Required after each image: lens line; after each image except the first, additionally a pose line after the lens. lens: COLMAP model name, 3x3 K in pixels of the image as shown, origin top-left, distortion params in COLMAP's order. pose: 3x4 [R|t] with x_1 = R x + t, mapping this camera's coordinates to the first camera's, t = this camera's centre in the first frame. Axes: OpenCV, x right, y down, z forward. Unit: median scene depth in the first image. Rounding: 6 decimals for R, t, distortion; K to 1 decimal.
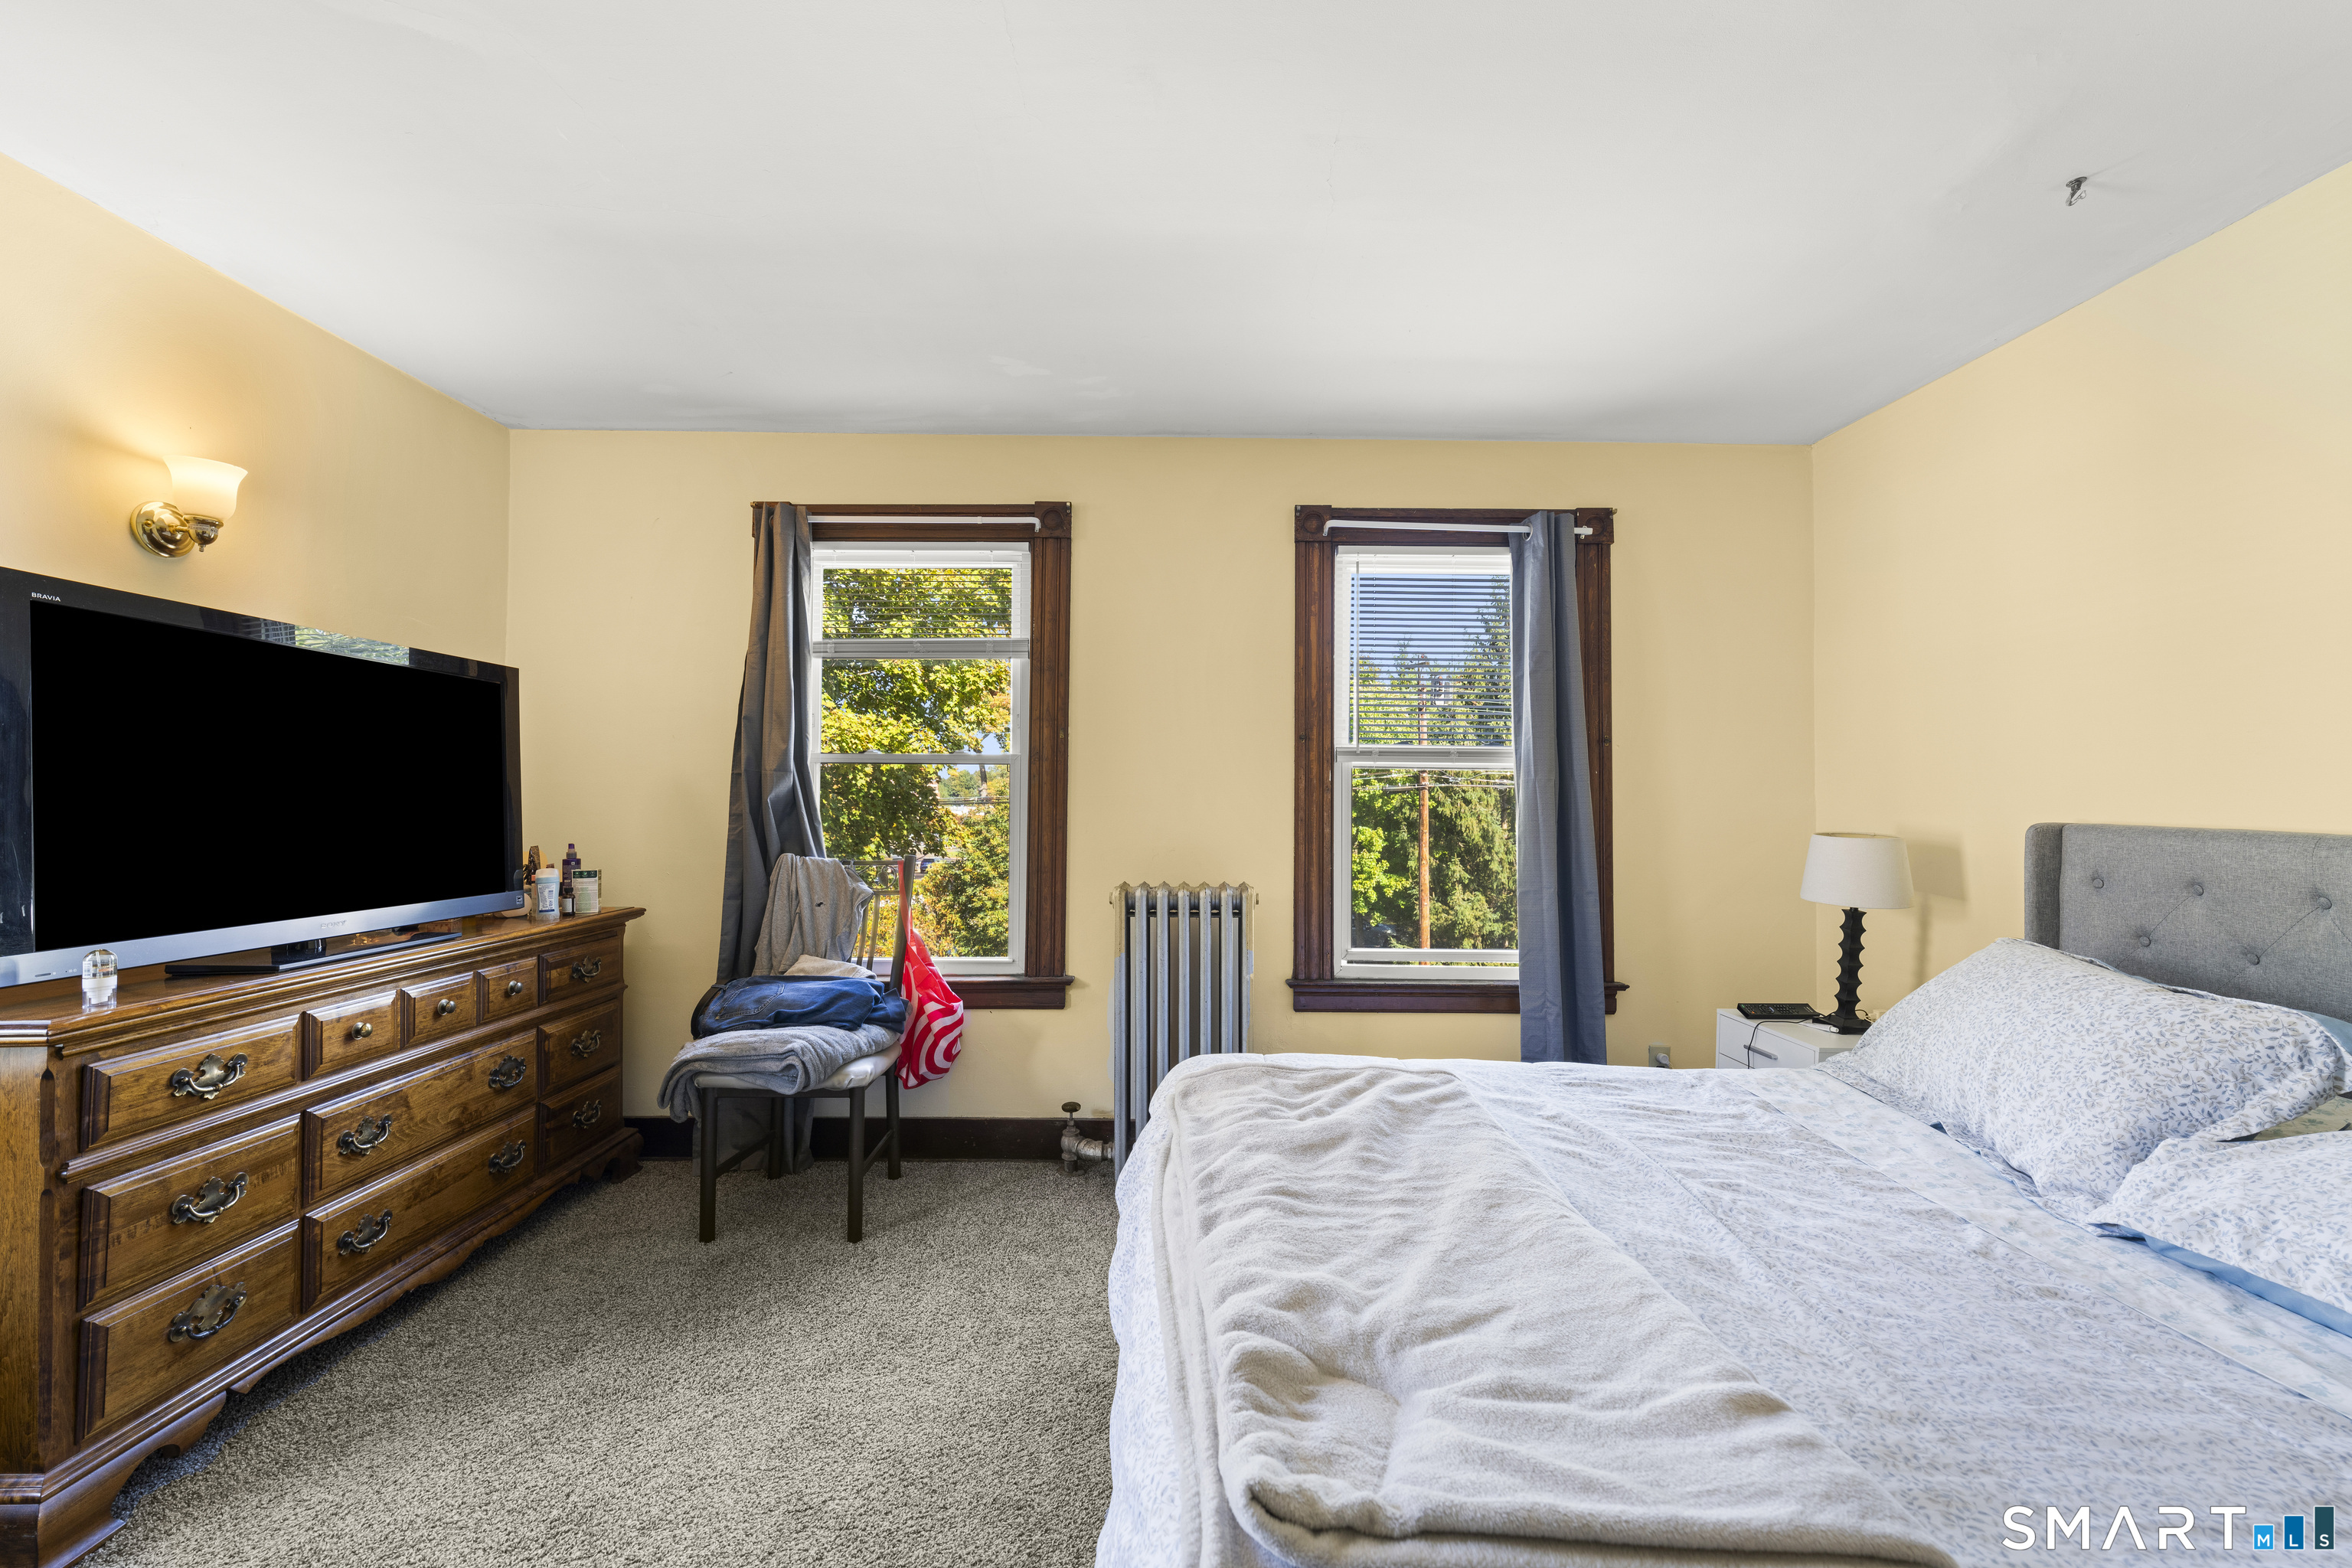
lens RADIAL K [[915.5, 0, 1180.6], [0, 915.5, 790.7], [0, 0, 1]] dist [0.001341, 0.000066]
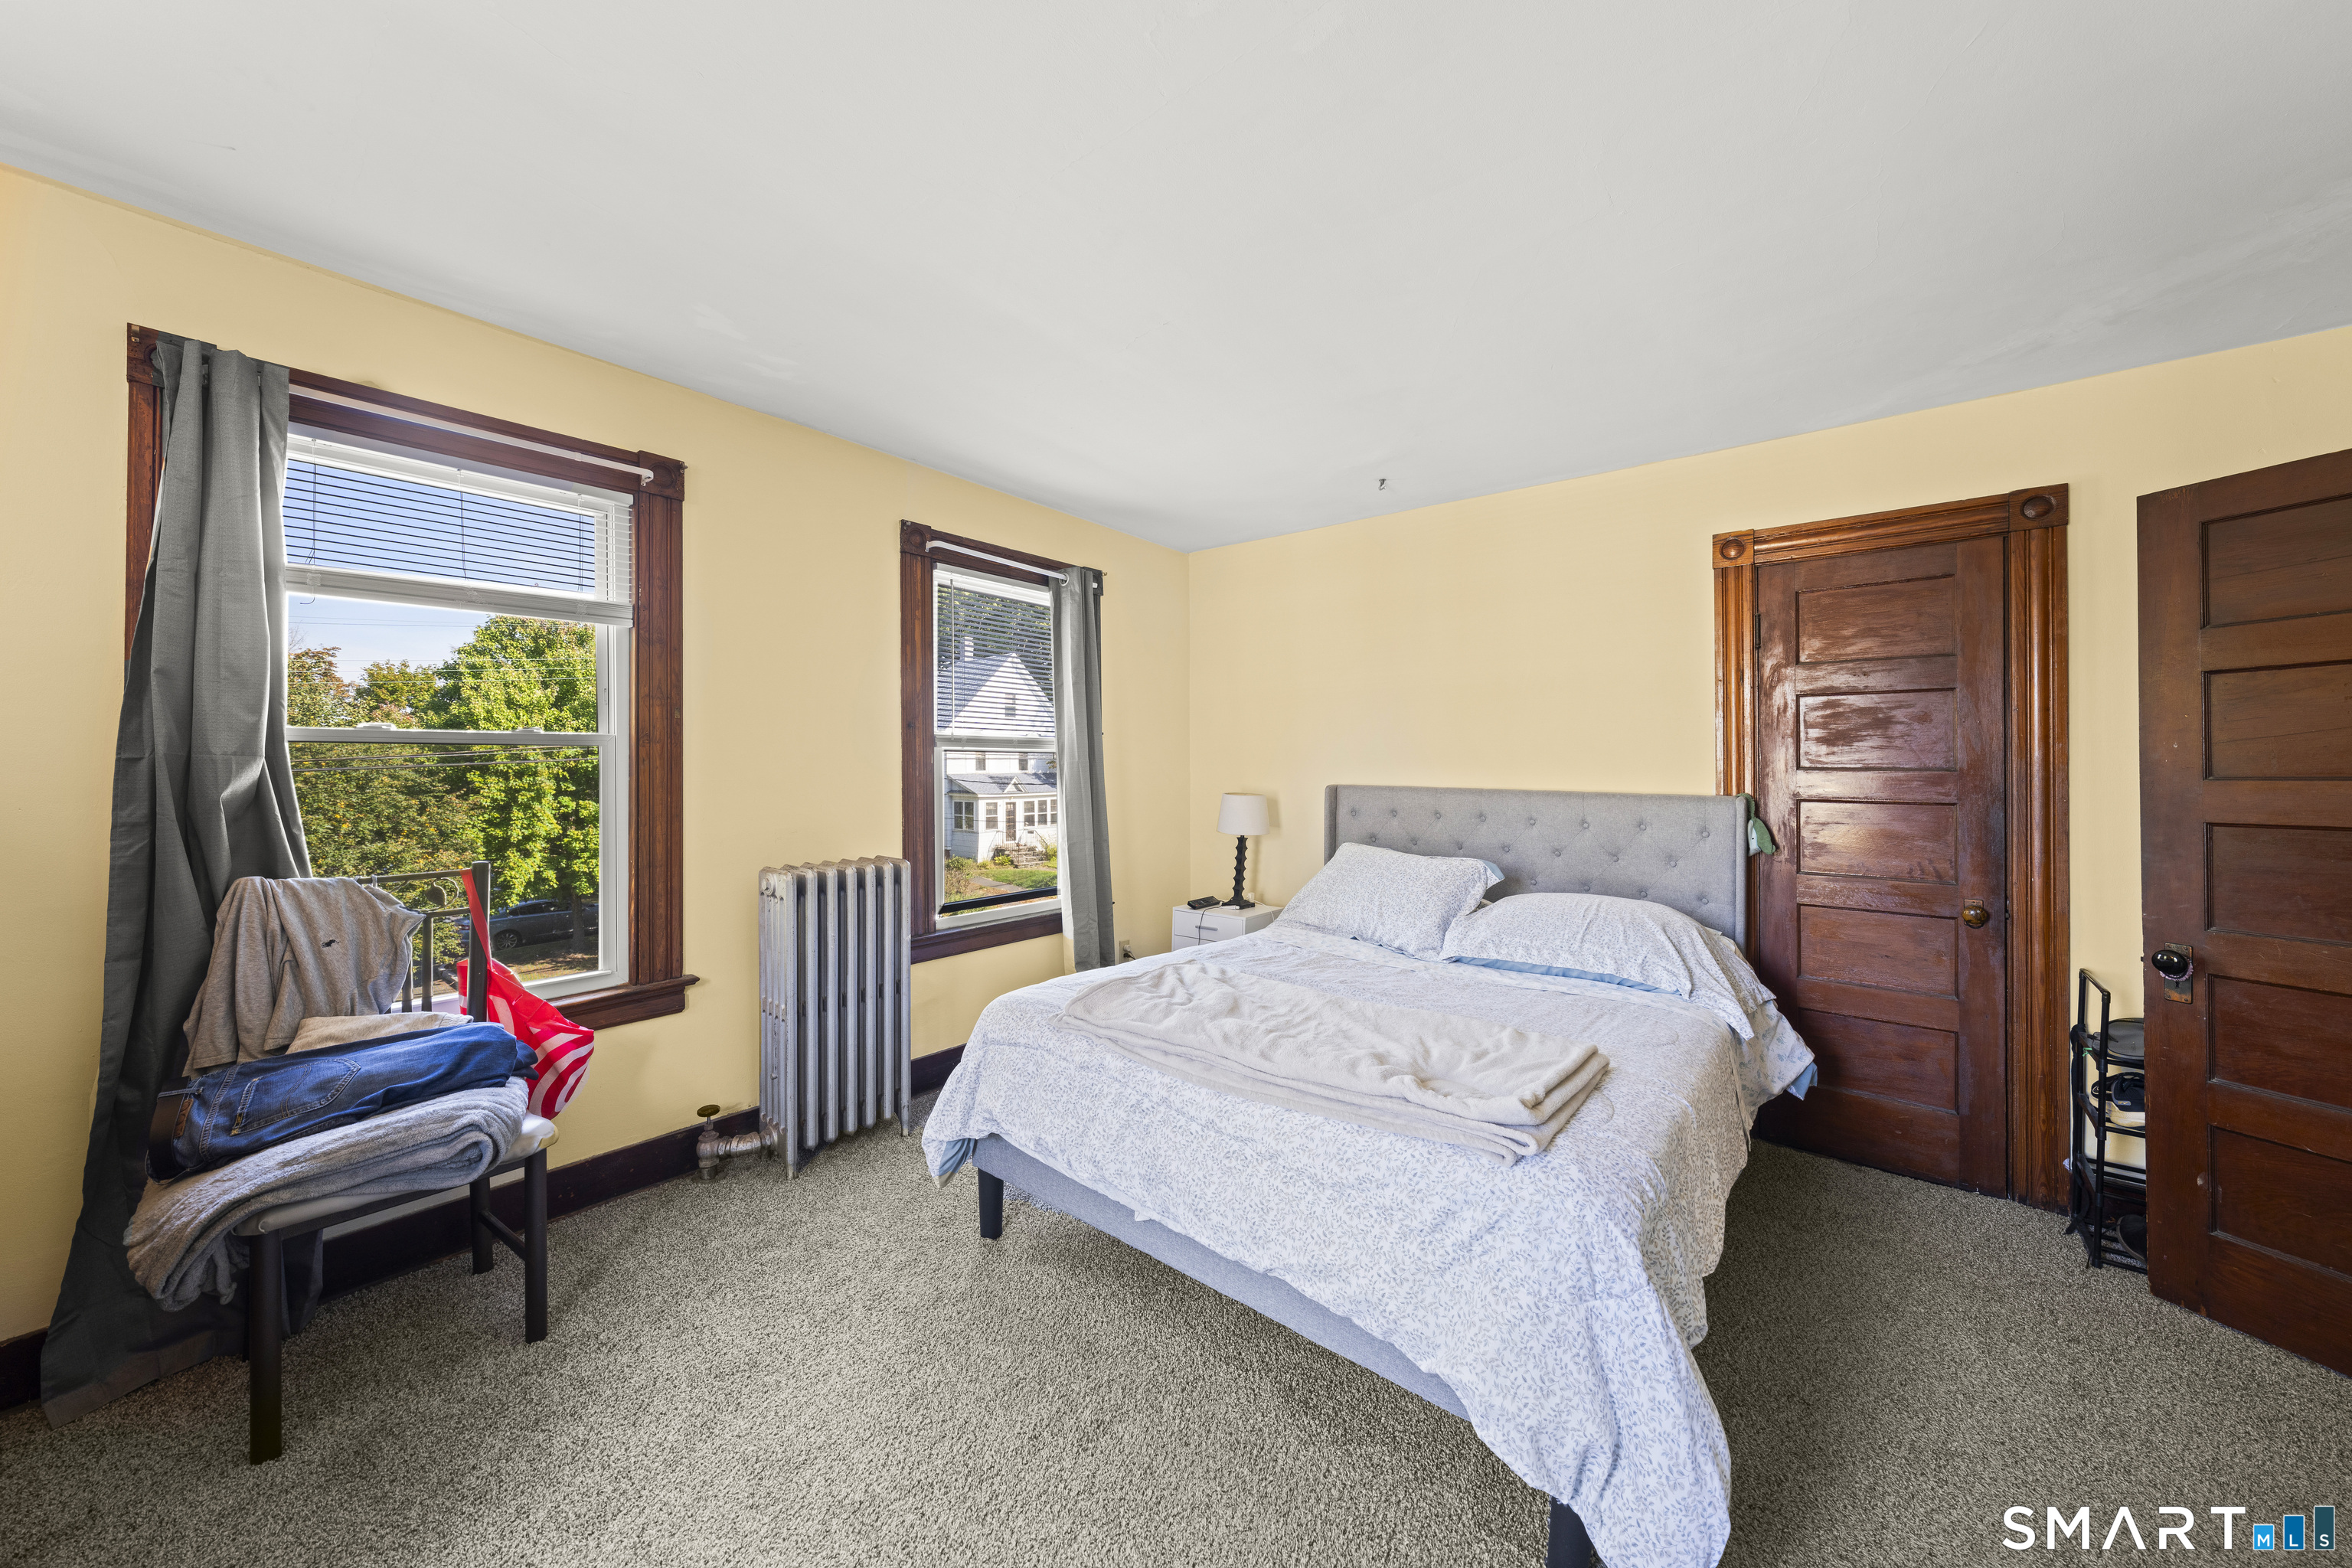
lens RADIAL K [[814.8, 0, 1190.3], [0, 814.8, 773.9], [0, 0, 1]] dist [-0.000993, -0.000519]
pose [[0.636213, -0.016223, 0.771343, -0.476560], [0.002728, 0.999820, 0.018779, -0.017375], [-0.771509, -0.009843, 0.636143, 0.091169]]
